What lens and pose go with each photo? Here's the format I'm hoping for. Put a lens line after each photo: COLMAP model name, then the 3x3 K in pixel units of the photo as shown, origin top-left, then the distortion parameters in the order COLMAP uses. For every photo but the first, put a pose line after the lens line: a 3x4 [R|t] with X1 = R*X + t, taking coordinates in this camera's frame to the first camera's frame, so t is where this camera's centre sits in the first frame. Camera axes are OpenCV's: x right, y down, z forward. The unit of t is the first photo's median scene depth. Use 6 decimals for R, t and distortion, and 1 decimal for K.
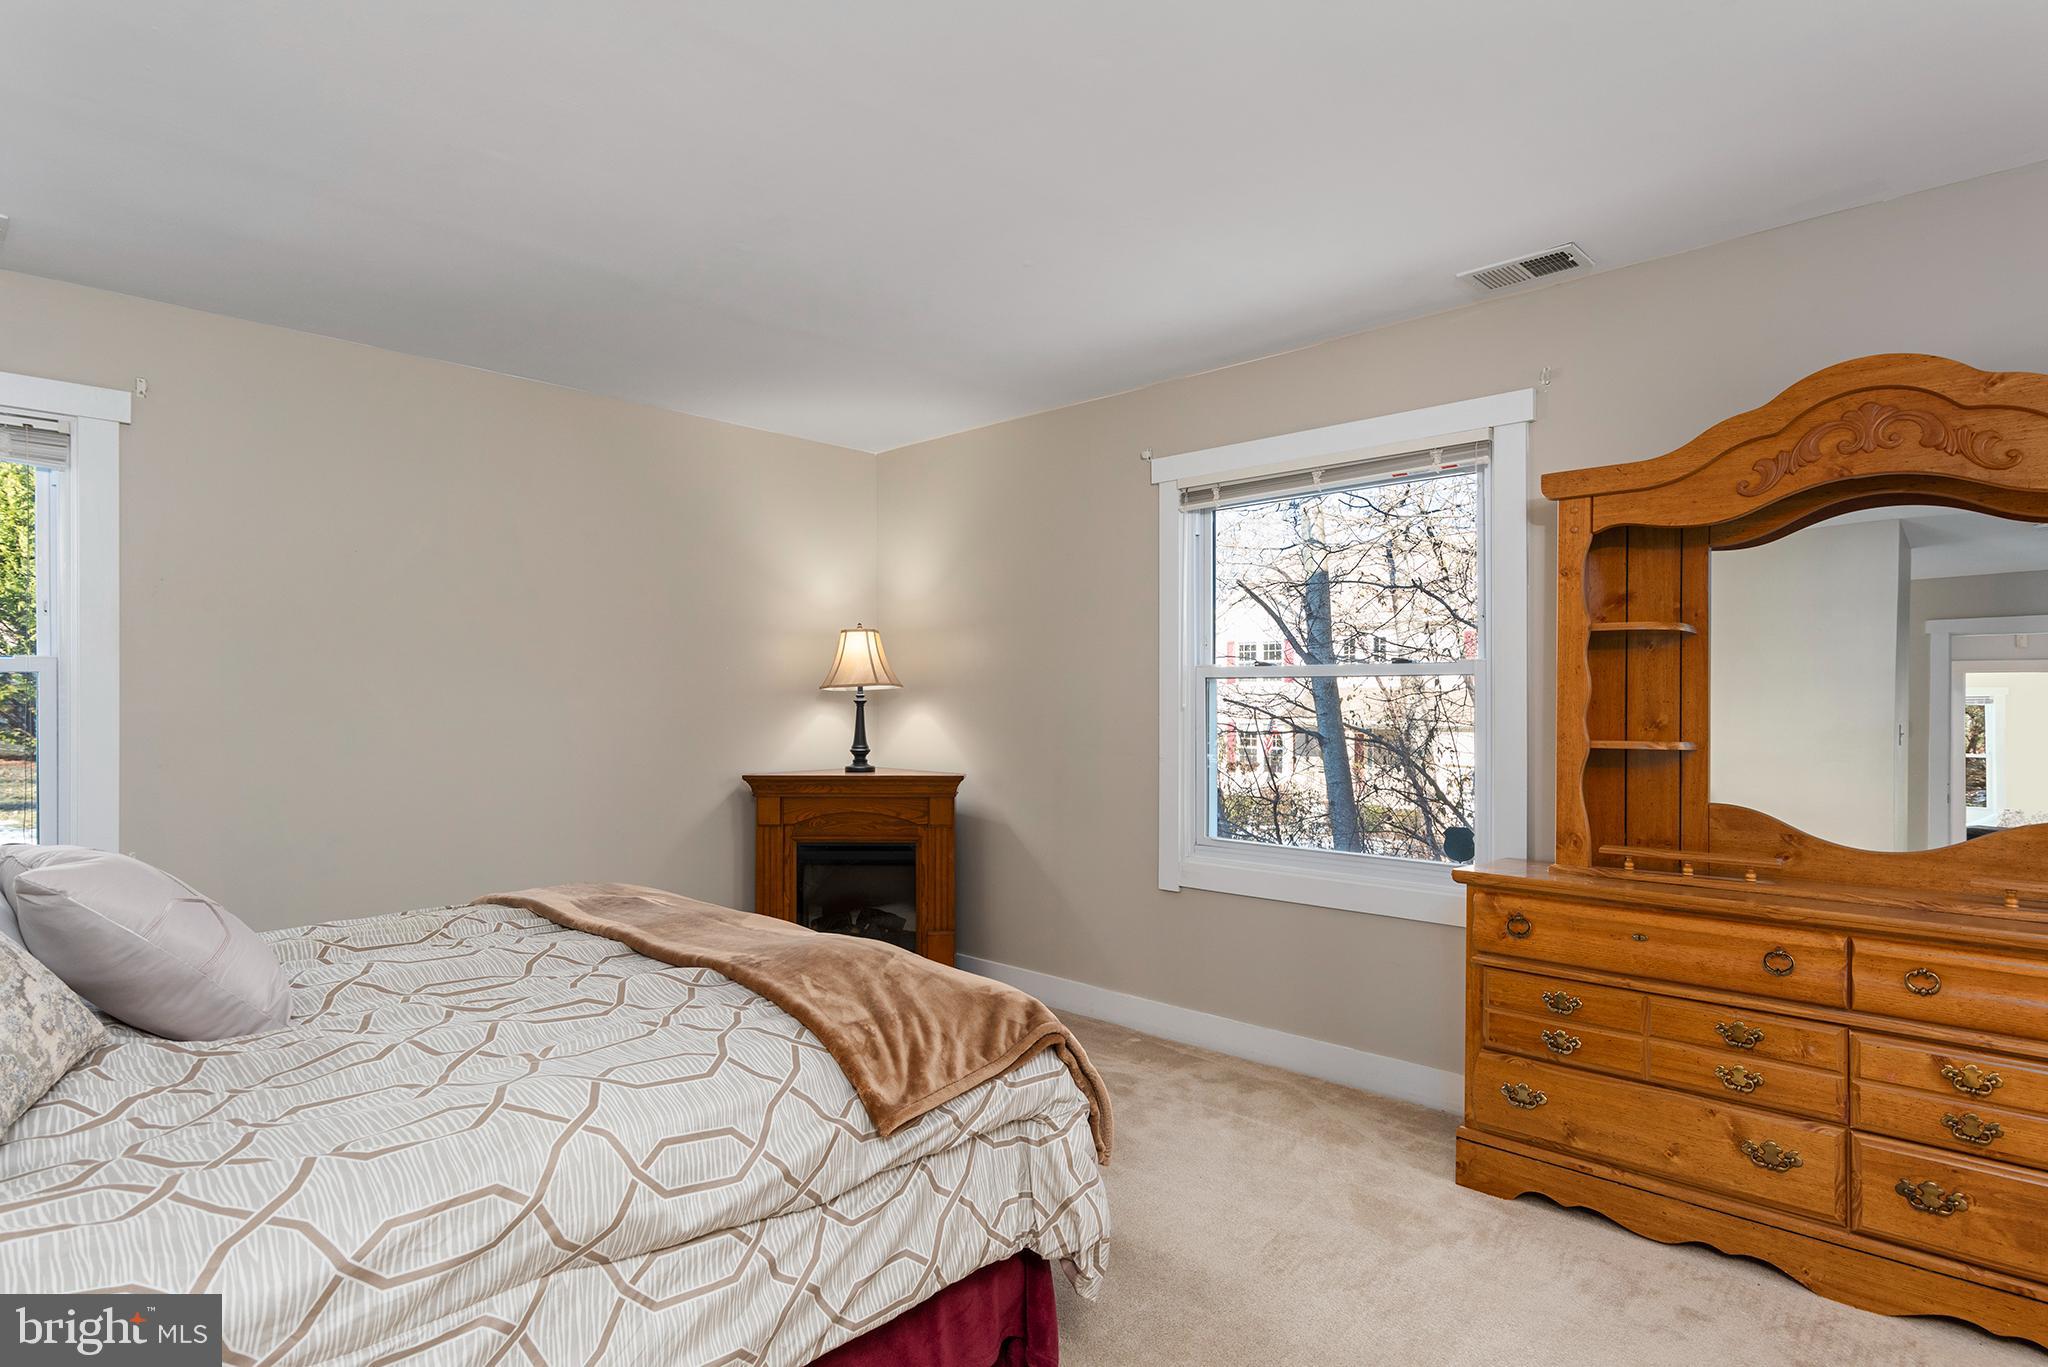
lens RADIAL K [[1071.0, 0, 1021.5], [0, 1071.0, 694.1], [0, 0, 1]] dist [0.001185, -0.000069]
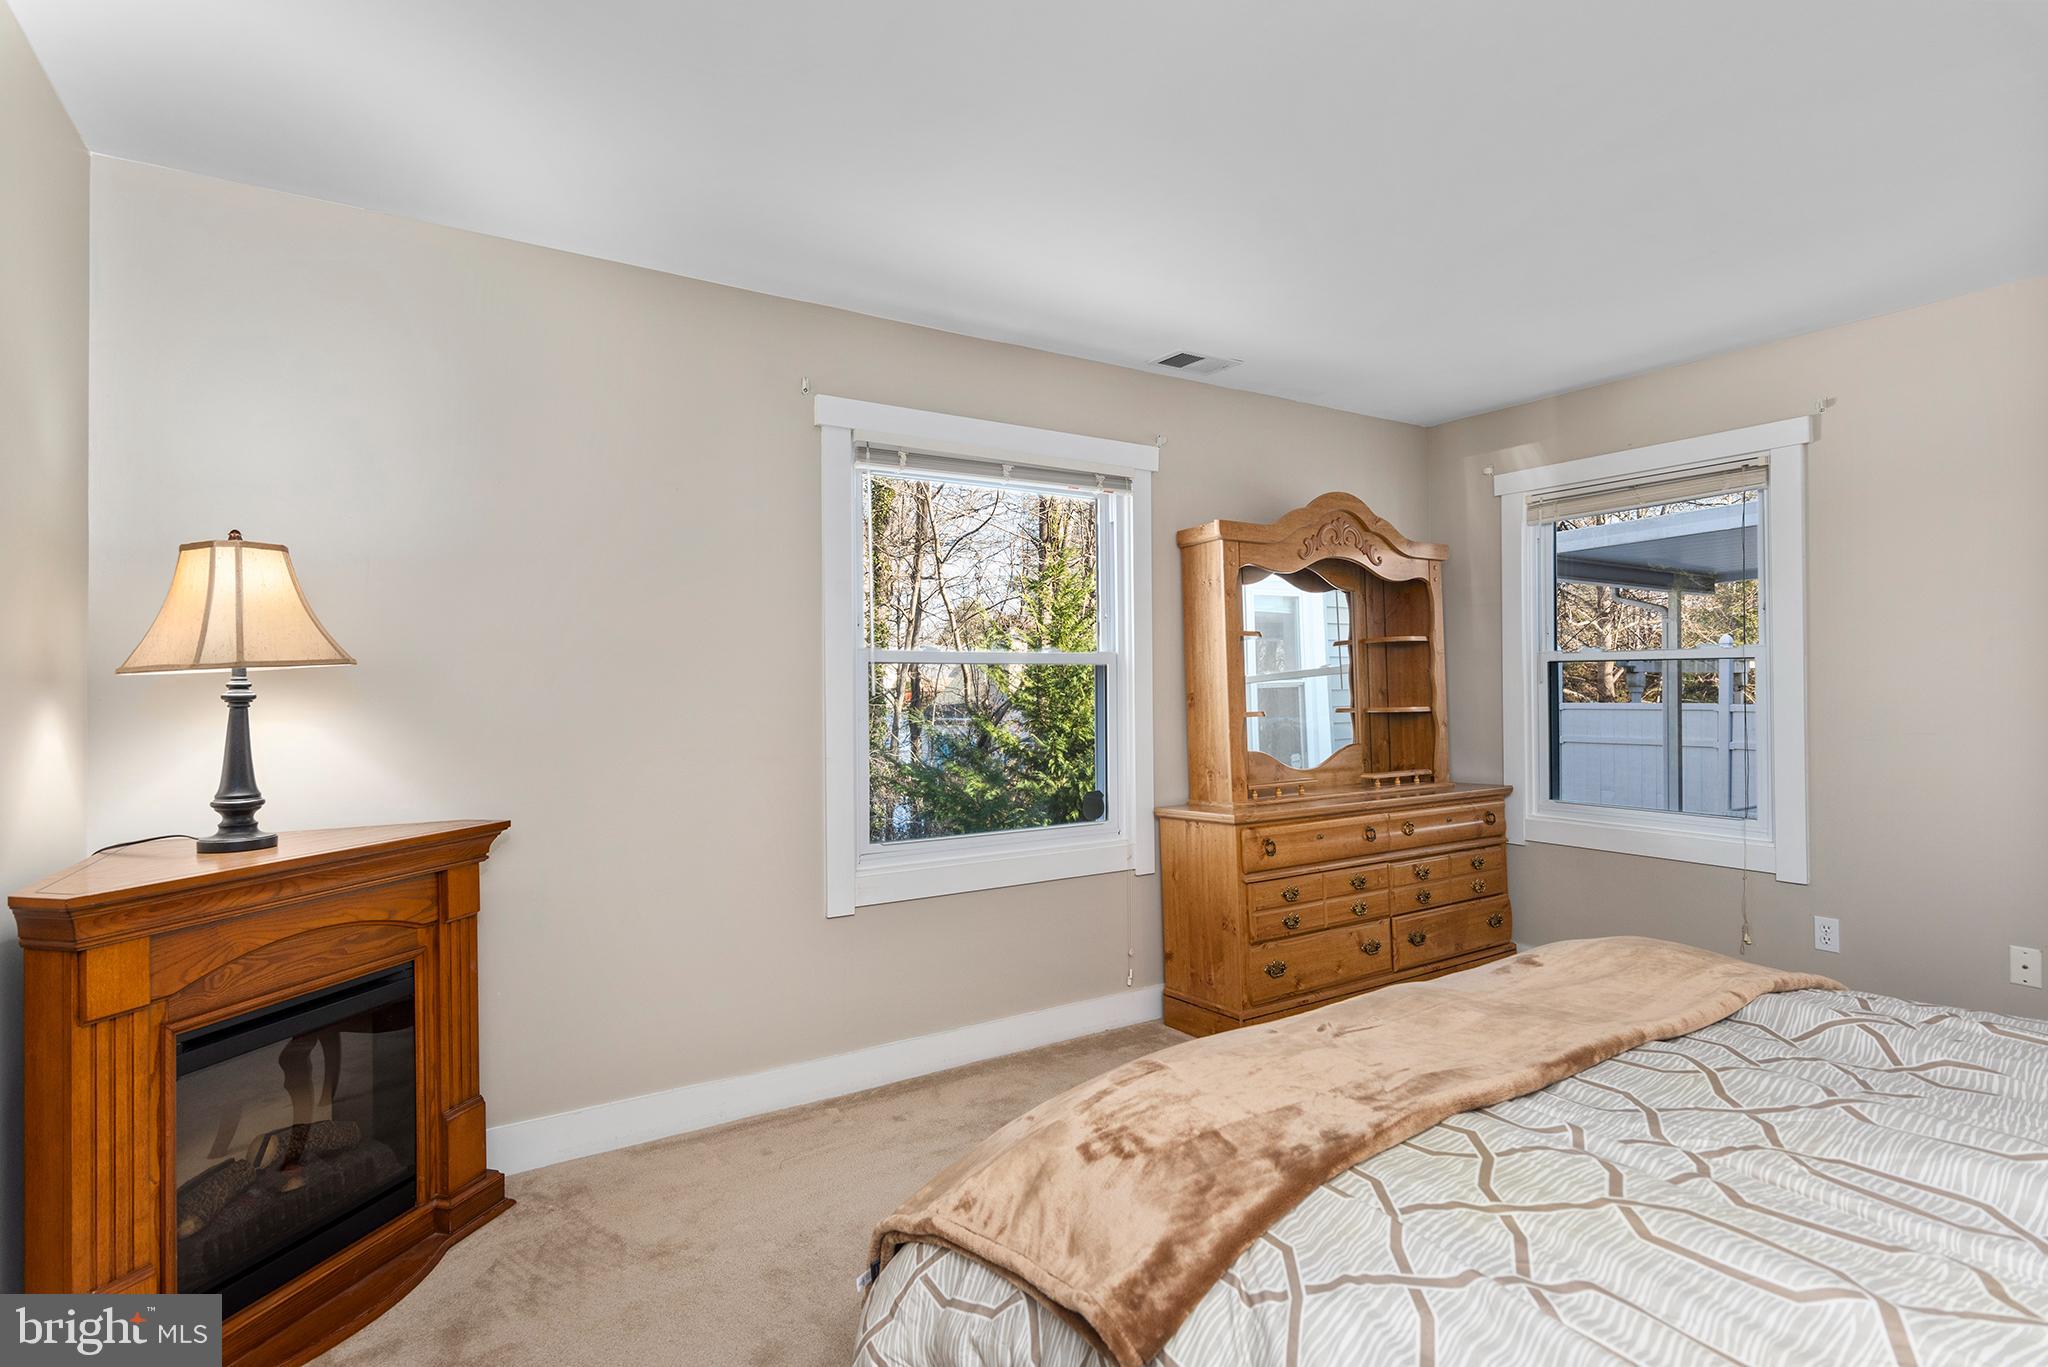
lens RADIAL K [[1009.7, 0, 1020.7], [0, 1009.7, 701.2], [0, 0, 1]] dist [-0.001012, 0.000352]
pose [[0.237000, -0.003541, 0.971503, -0.960480], [0.015368, 0.999882, -0.000105, 0.027263], [-0.971388, 0.014955, 0.237027, 1.104027]]
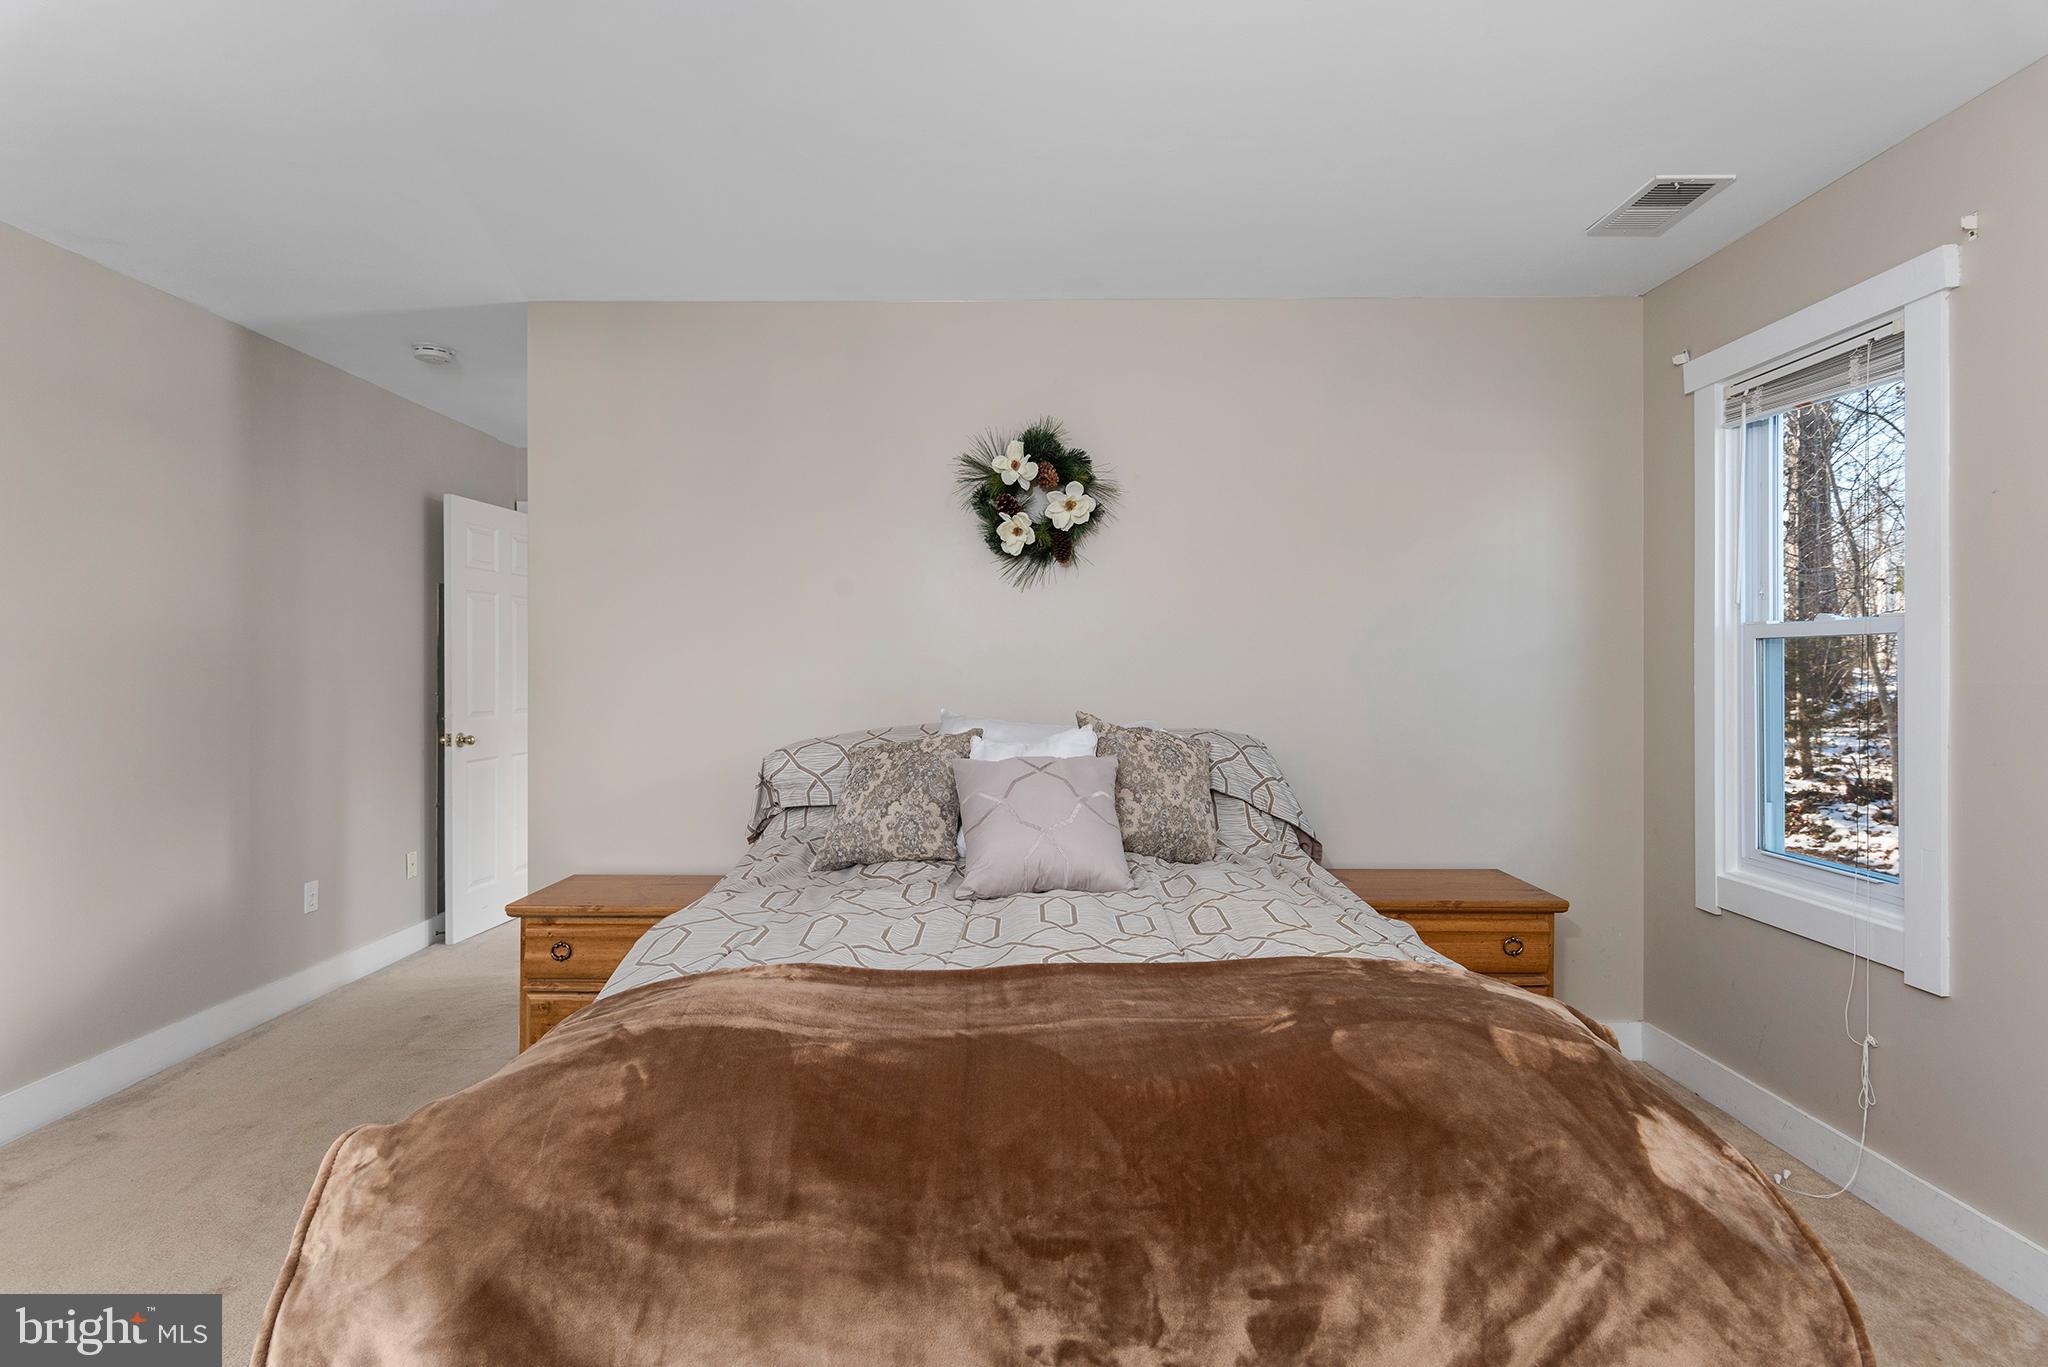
lens RADIAL K [[994.4, 0, 1024.4], [0, 994.4, 664.5], [0, 0, 1]] dist [-0.001520, -0.000101]
pose [[-0.724632, 0.003432, -0.689127, 0.117812], [0.005098, 0.999987, -0.000380, 0.000767], [0.689117, -0.003789, -0.724641, 1.372603]]
